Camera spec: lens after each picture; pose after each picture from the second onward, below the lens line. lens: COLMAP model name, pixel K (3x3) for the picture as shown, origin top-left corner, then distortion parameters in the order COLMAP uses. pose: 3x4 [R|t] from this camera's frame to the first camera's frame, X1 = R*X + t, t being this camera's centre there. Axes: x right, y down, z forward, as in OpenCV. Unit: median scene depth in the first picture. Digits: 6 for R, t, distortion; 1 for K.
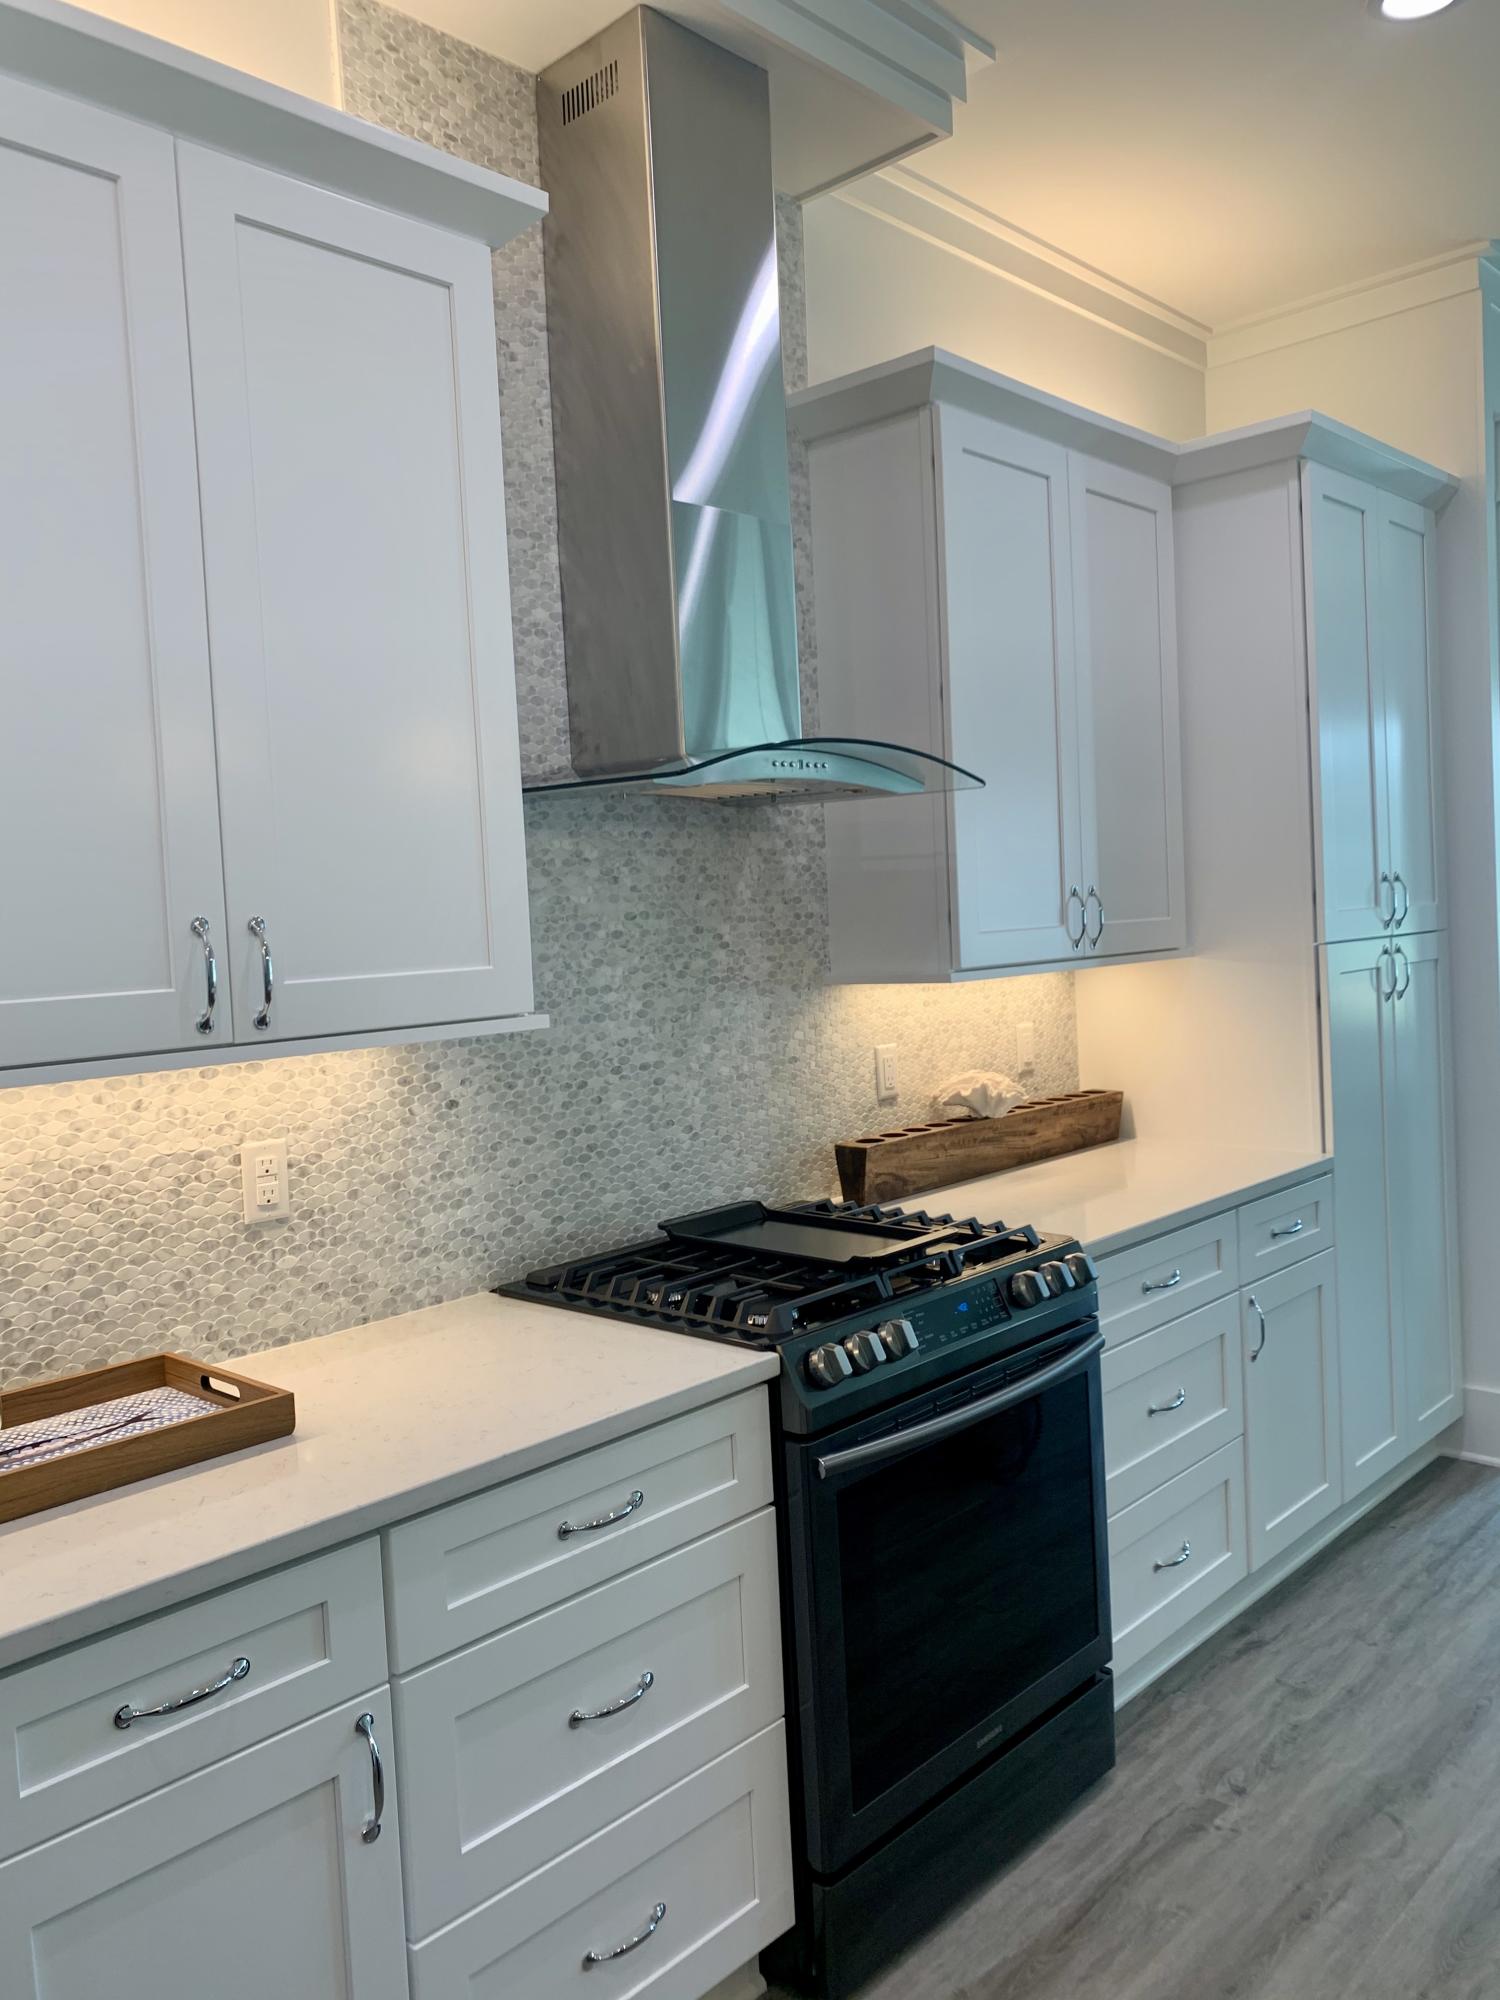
lens RADIAL K [[1546.3, 0, 759.4], [0, 1546.3, 968.9], [0, 0, 1]] dist [0.042695, -0.028252]
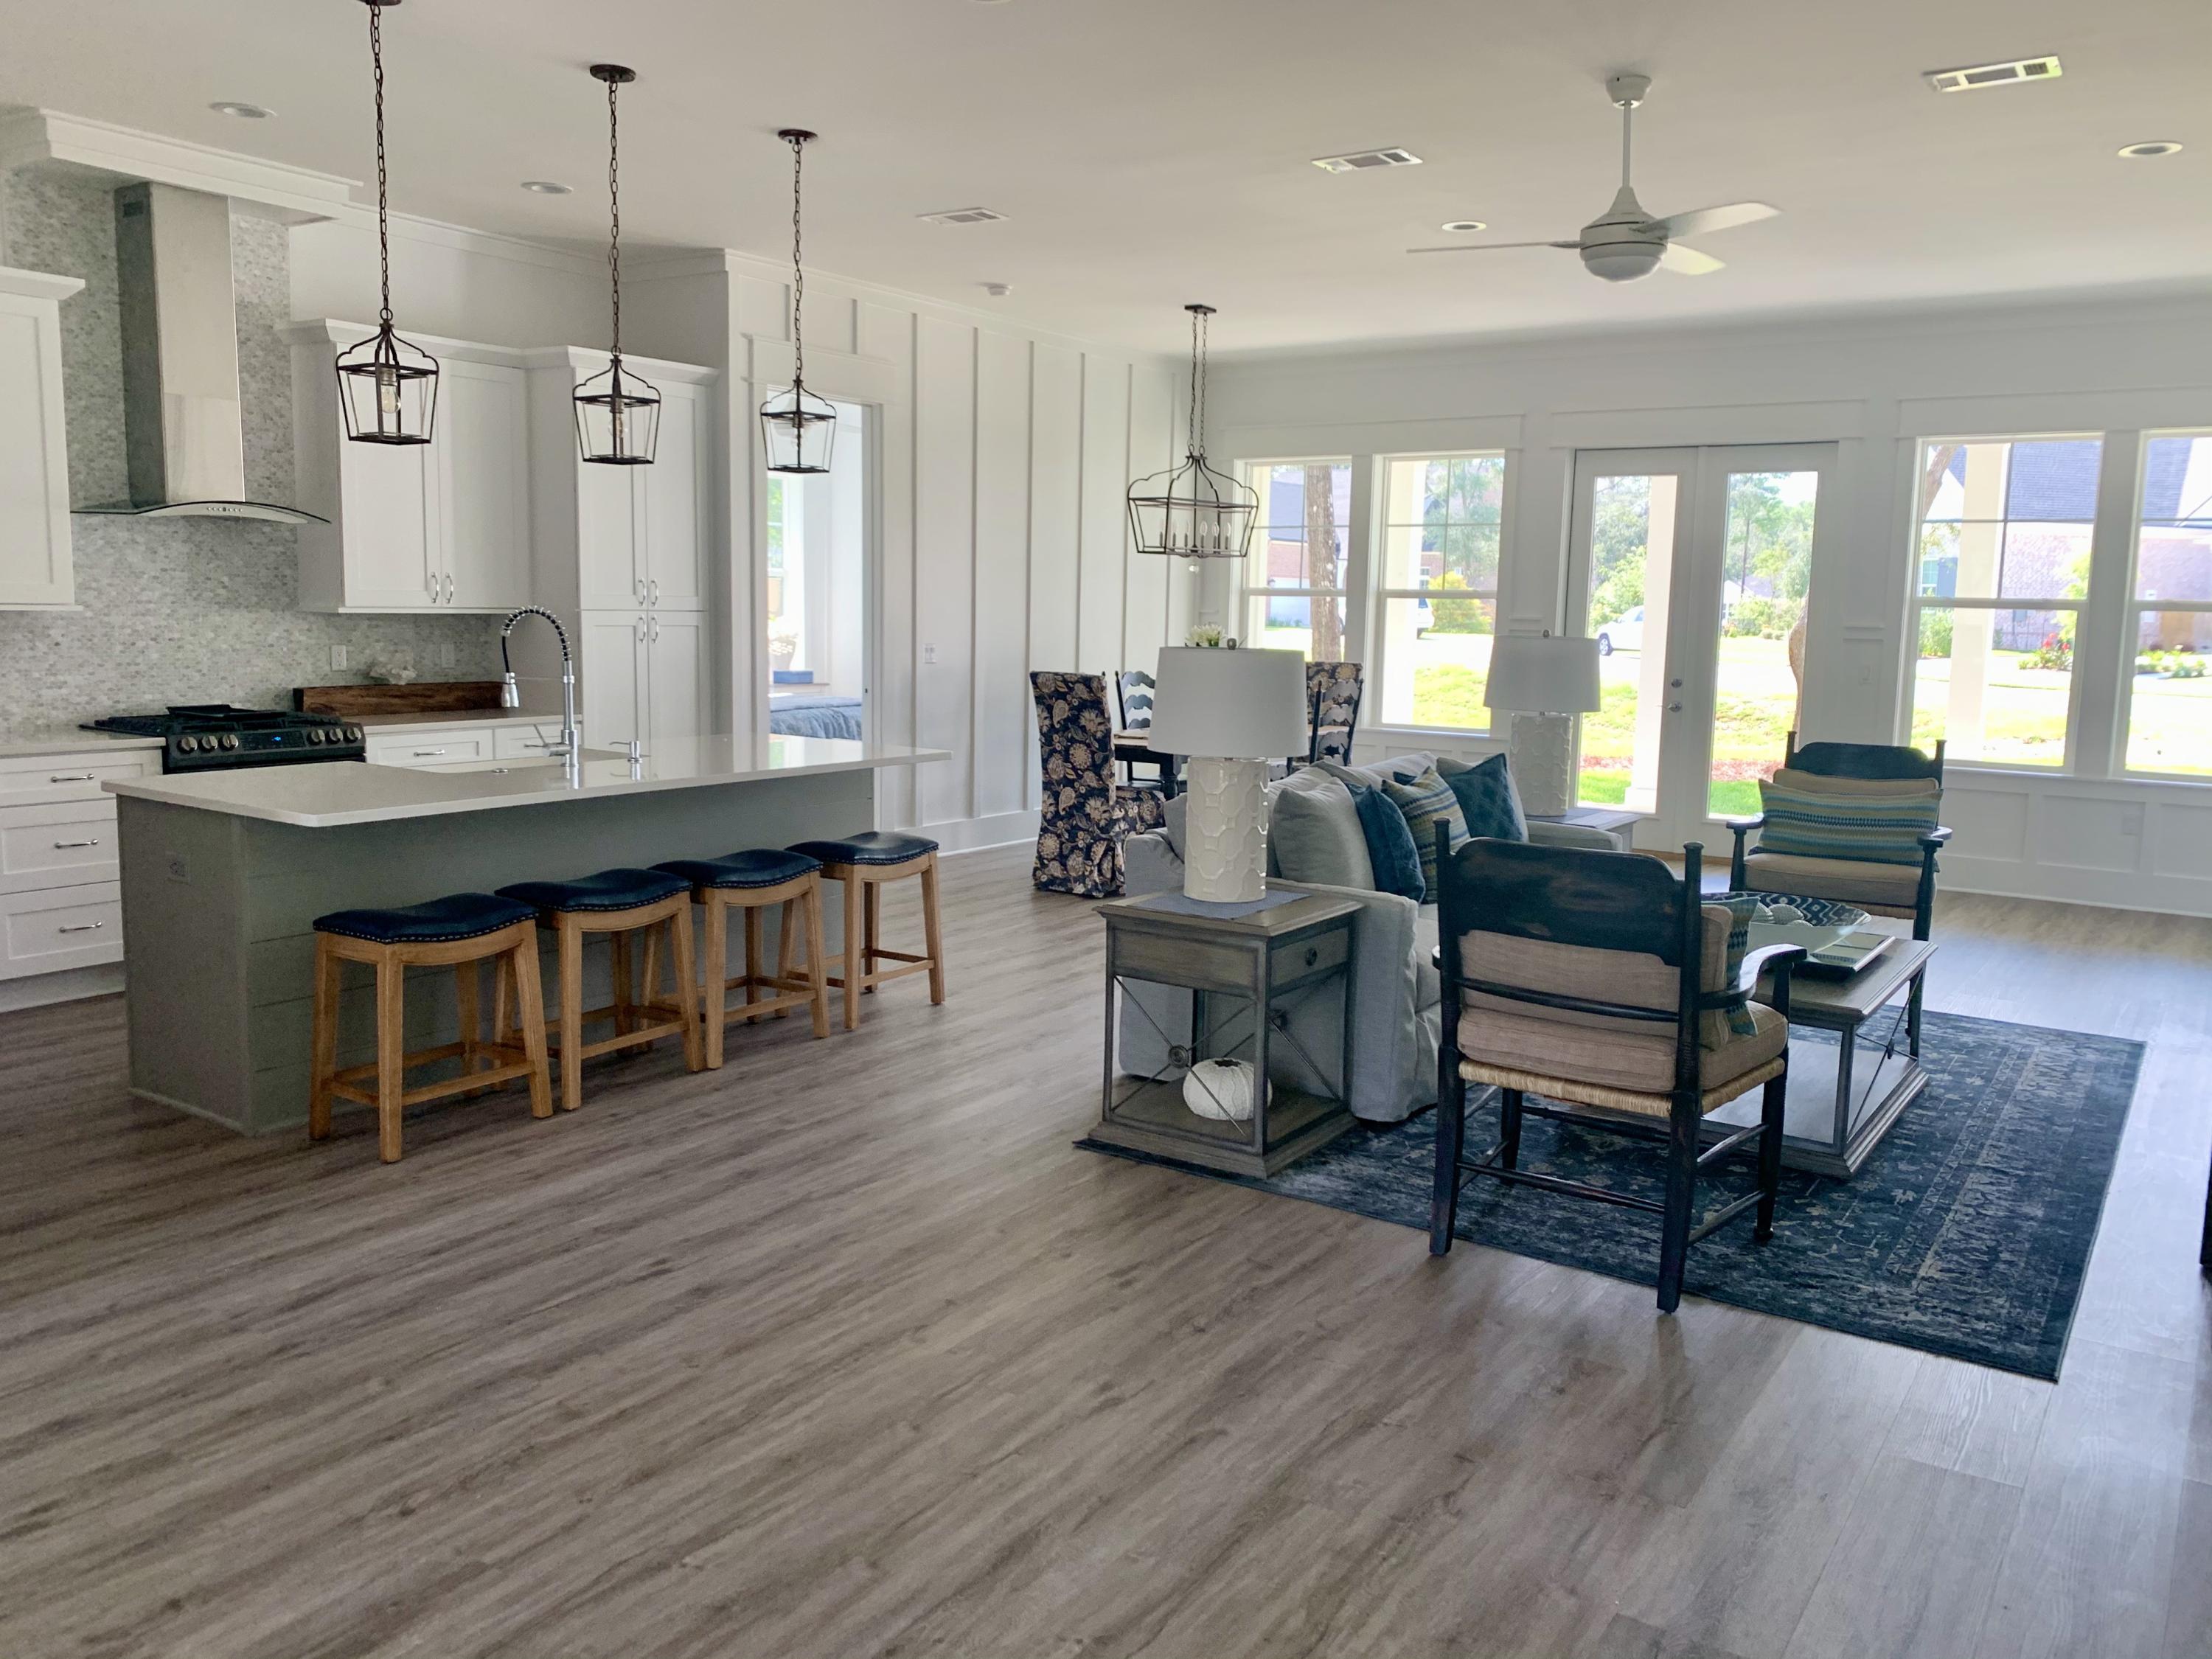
lens RADIAL K [[1710.2, 0, 1100.1], [0, 1710.2, 797.1], [0, 0, 1]] dist [0.042695, -0.028252]
pose [[0.985811, 0.053171, 0.159218, 0.864060], [-0.066236, 0.994758, 0.077905, 0.007795], [-0.154241, -0.087346, 0.984165, -1.670122]]
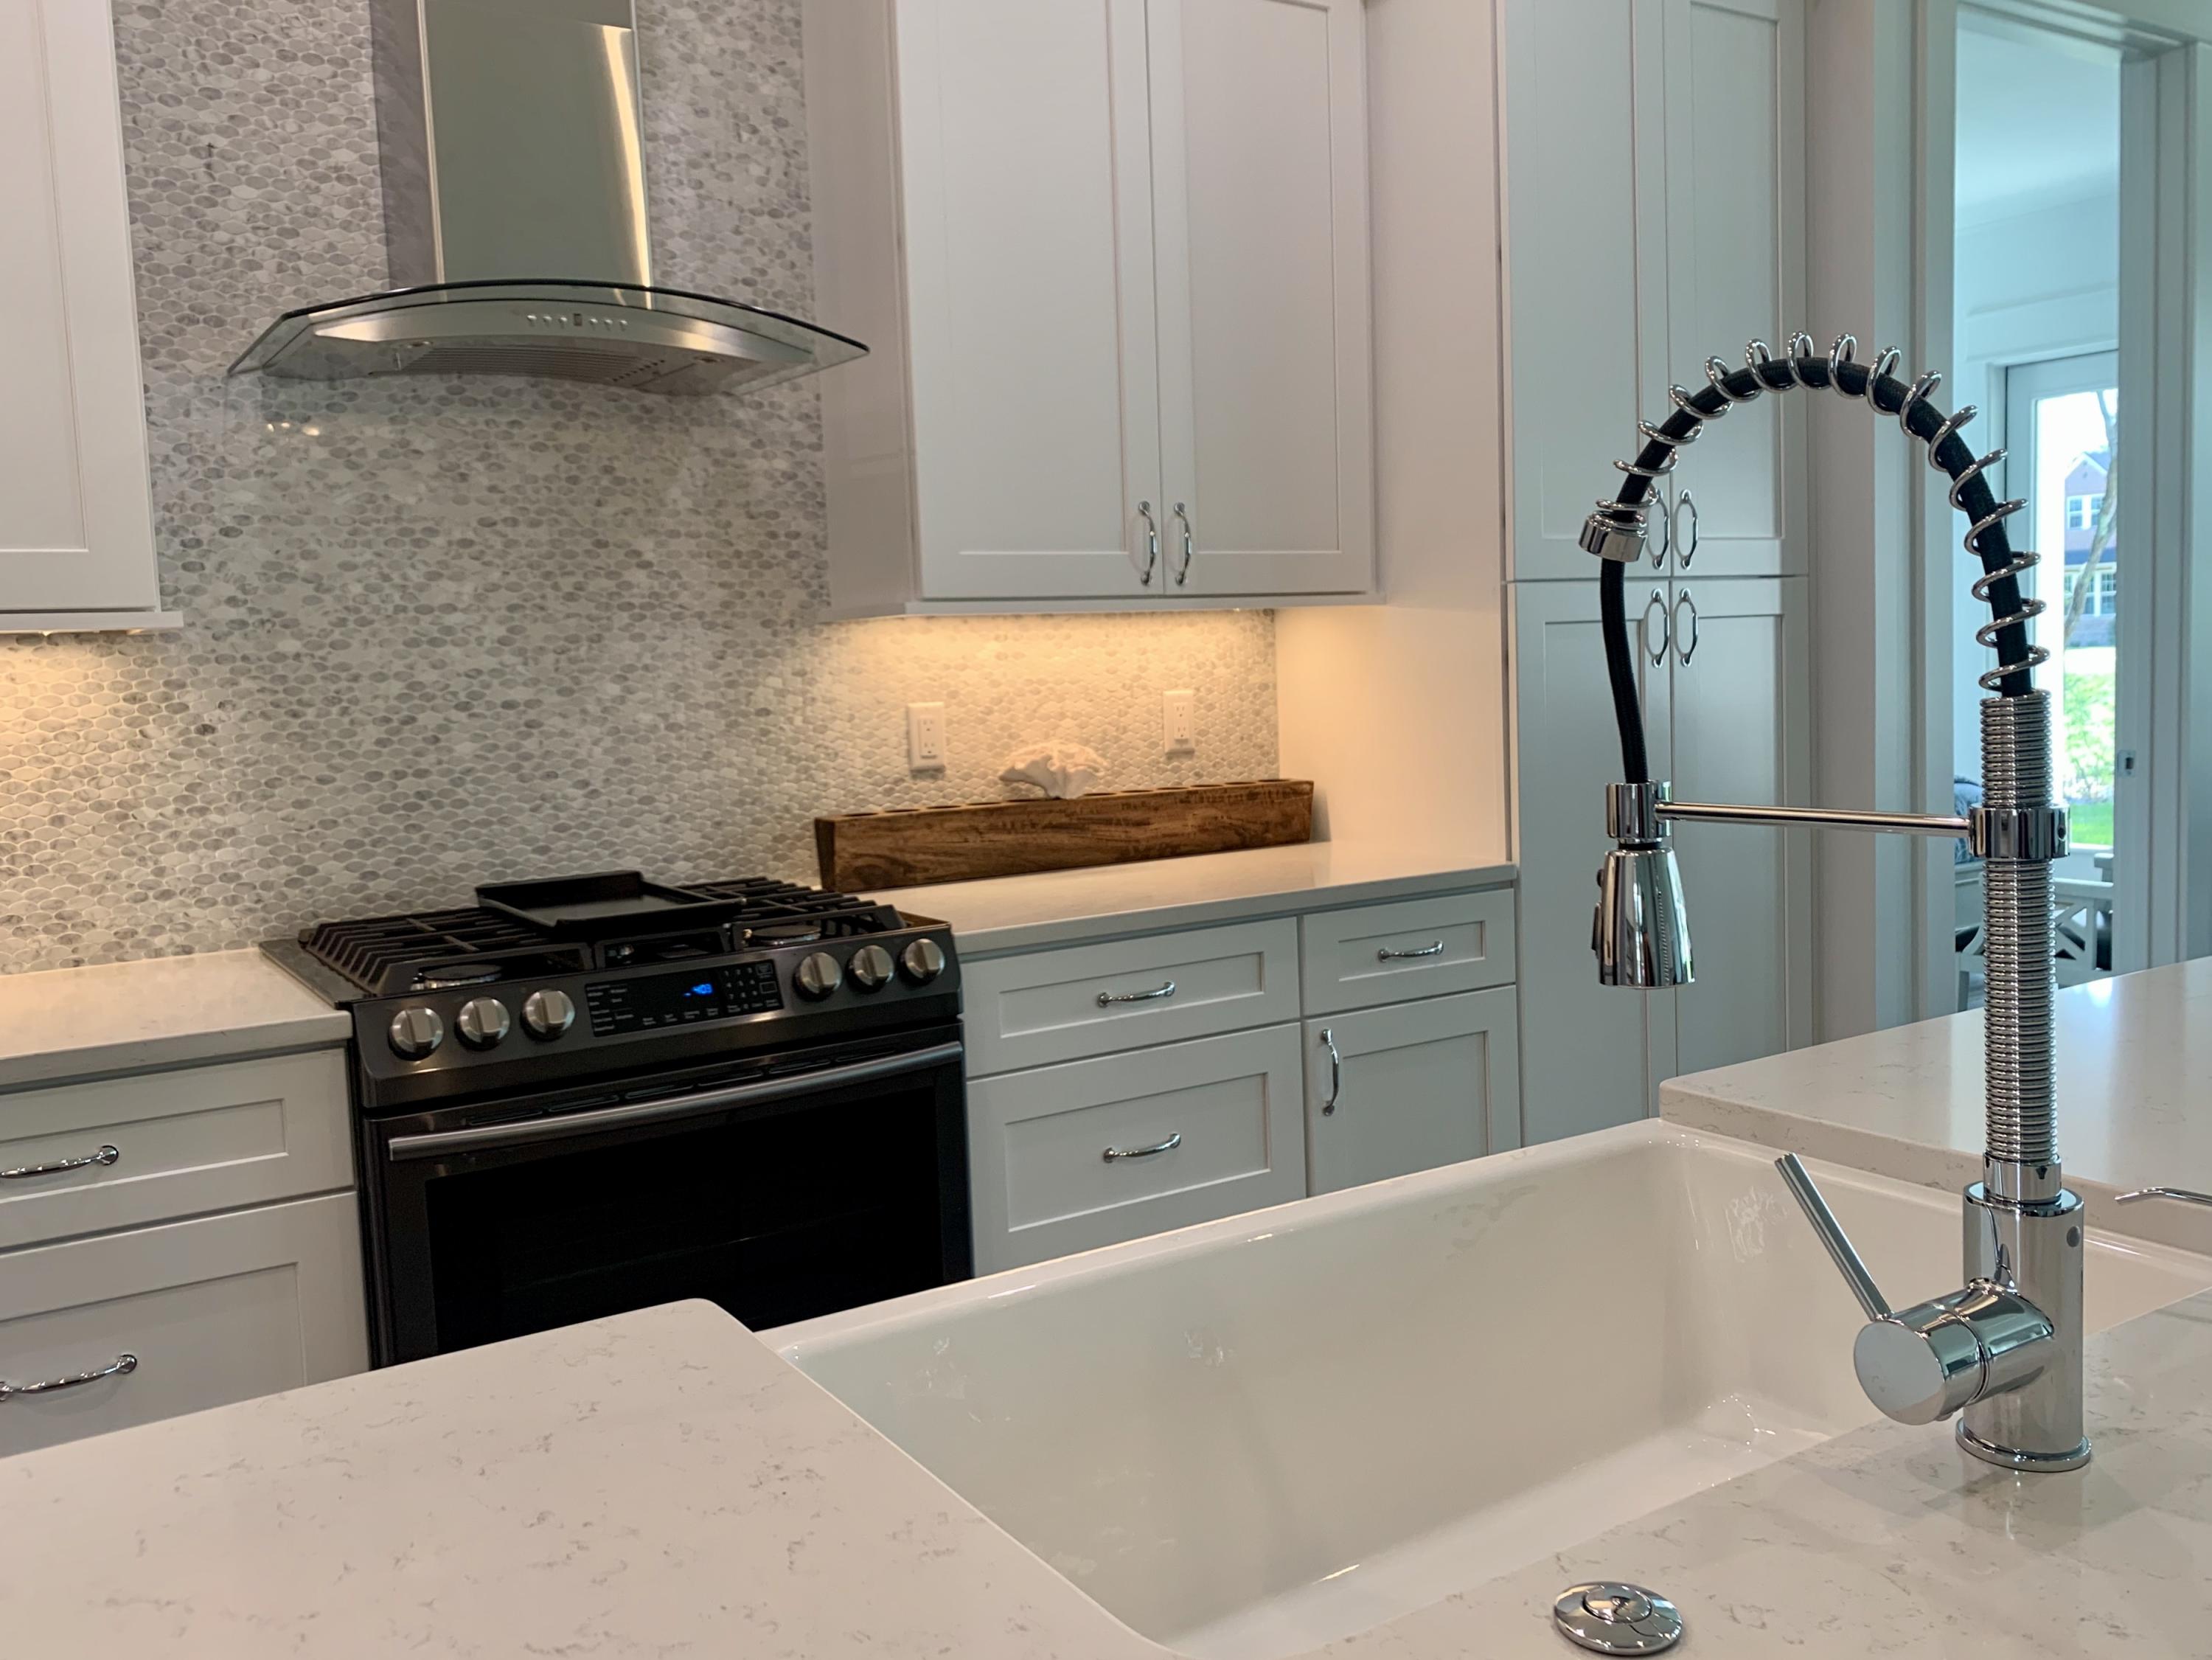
lens RADIAL K [[1841.1, 0, 1111.7], [0, 1841.1, 823.8], [0, 0, 1]] dist [-0.032489, -0.008759]
pose [[0.972574, 0.034327, -0.230046, 0.482195], [-0.019614, 0.997631, 0.065943, 0.056919], [0.231765, -0.059622, 0.970943, 0.111197]]
